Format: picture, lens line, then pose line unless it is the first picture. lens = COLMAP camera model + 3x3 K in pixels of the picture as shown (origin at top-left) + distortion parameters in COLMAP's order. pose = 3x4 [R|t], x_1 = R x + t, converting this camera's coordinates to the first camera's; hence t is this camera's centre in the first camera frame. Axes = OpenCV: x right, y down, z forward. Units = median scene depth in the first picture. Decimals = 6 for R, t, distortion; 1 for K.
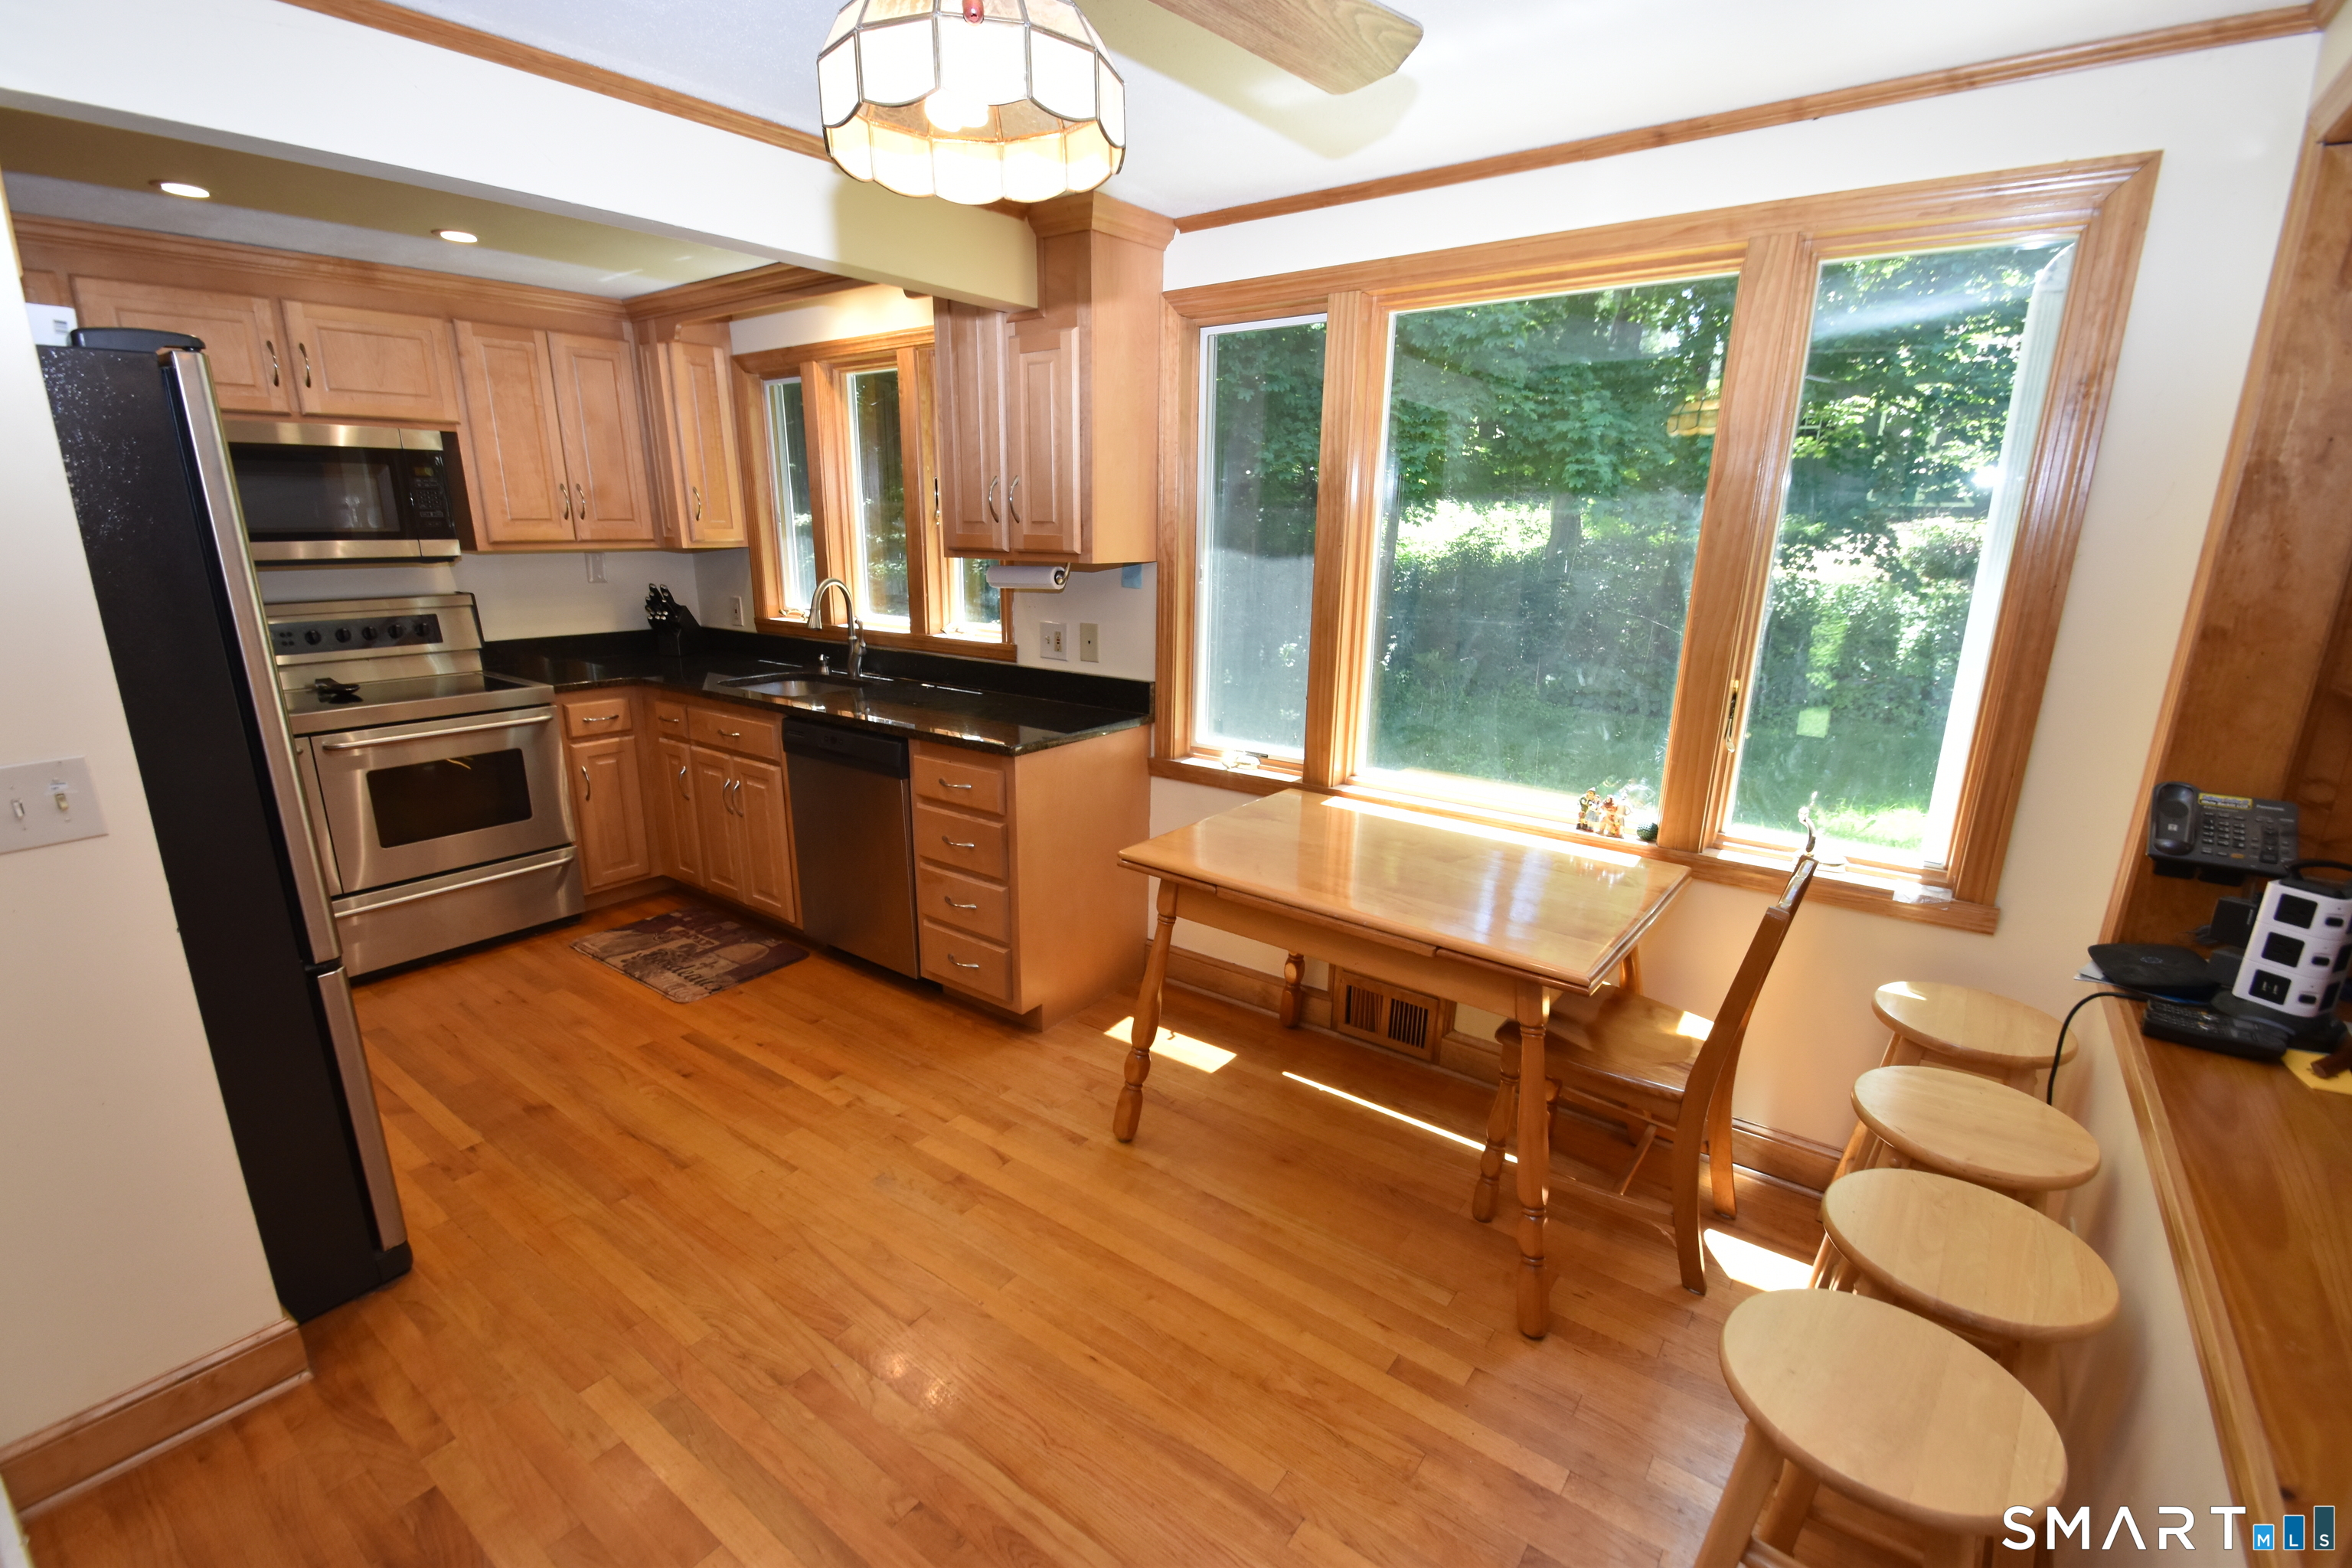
lens RADIAL K [[1039.9, 0, 1171.1], [0, 1039.9, 802.3], [0, 0, 1]] dist [0.007983, -0.011218]
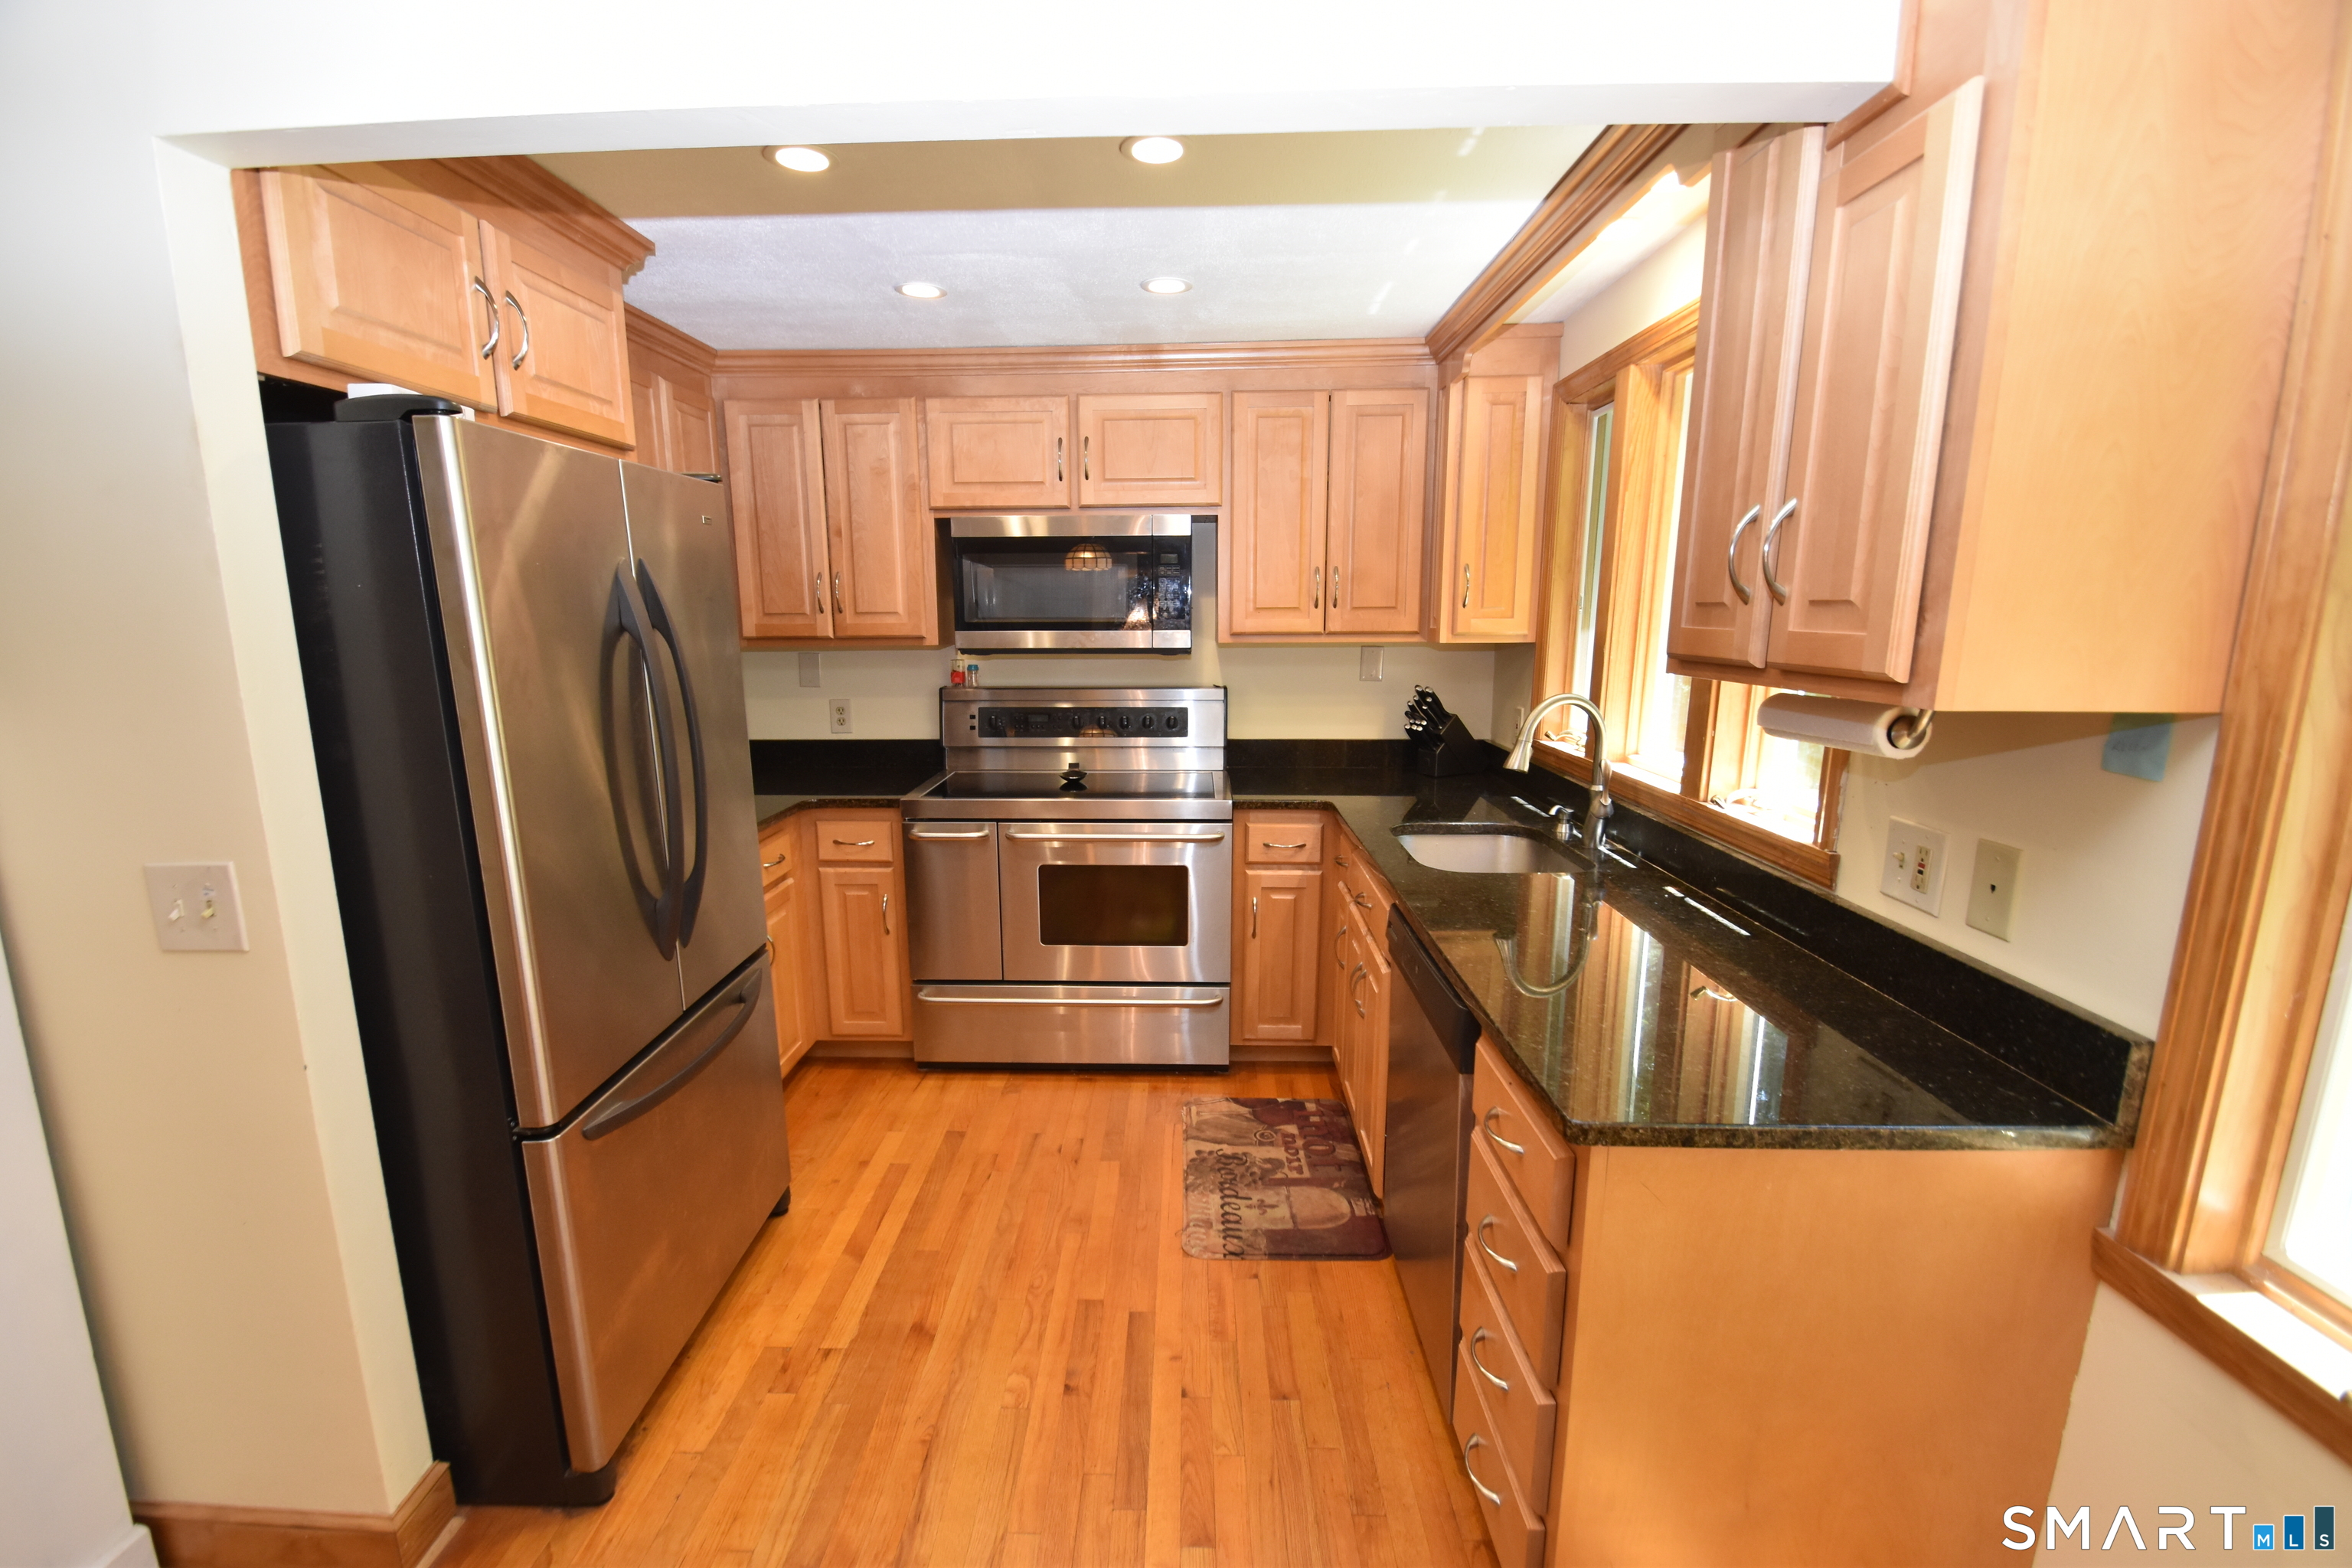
lens RADIAL K [[1039.9, 0, 1148.6], [0, 1039.9, 808.2], [0, 0, 1]] dist [0.007983, -0.011218]
pose [[0.569323, 0.147750, -0.808728, 0.059931], [-0.209063, 0.977398, 0.031391, -0.126192], [0.795088, 0.151203, 0.587344, 0.477691]]
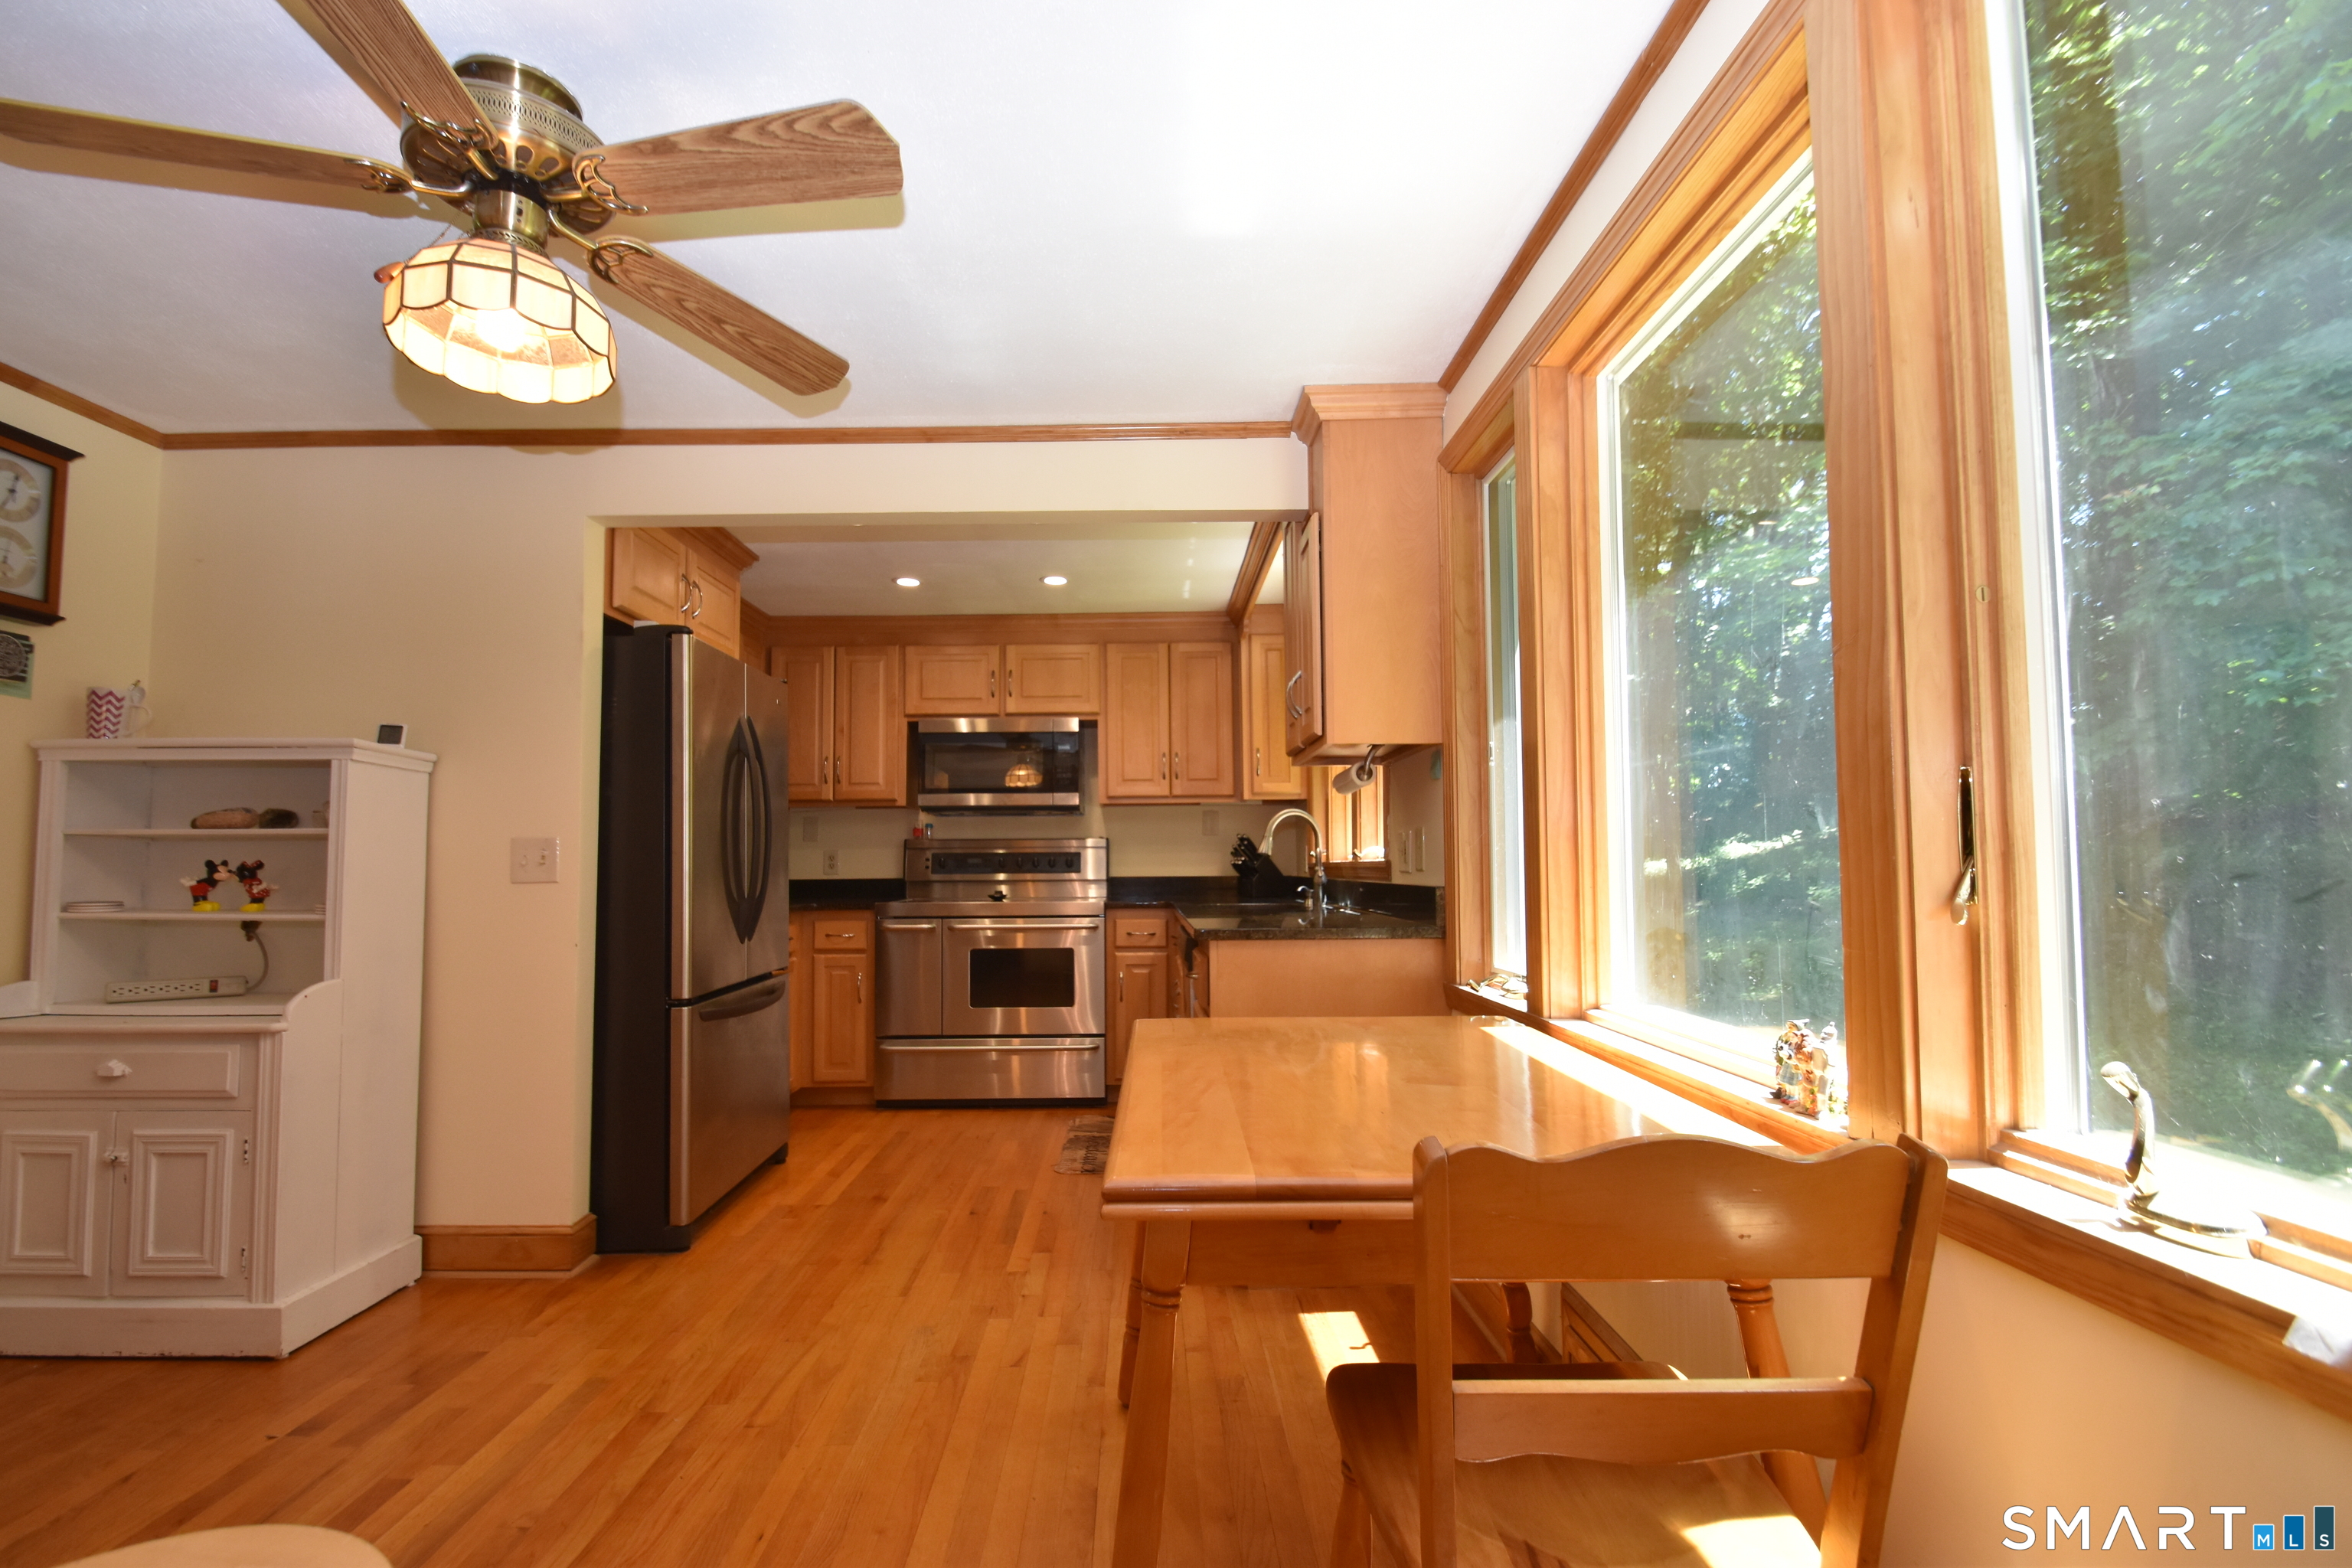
lens RADIAL K [[1039.9, 0, 1155.2], [0, 1039.9, 797.9], [0, 0, 1]] dist [0.007983, -0.011218]
pose [[0.609227, -0.064480, -0.790370, 0.467304], [-0.195837, 0.953584, -0.228748, 0.046060], [0.768434, 0.294143, 0.568321, 0.322221]]
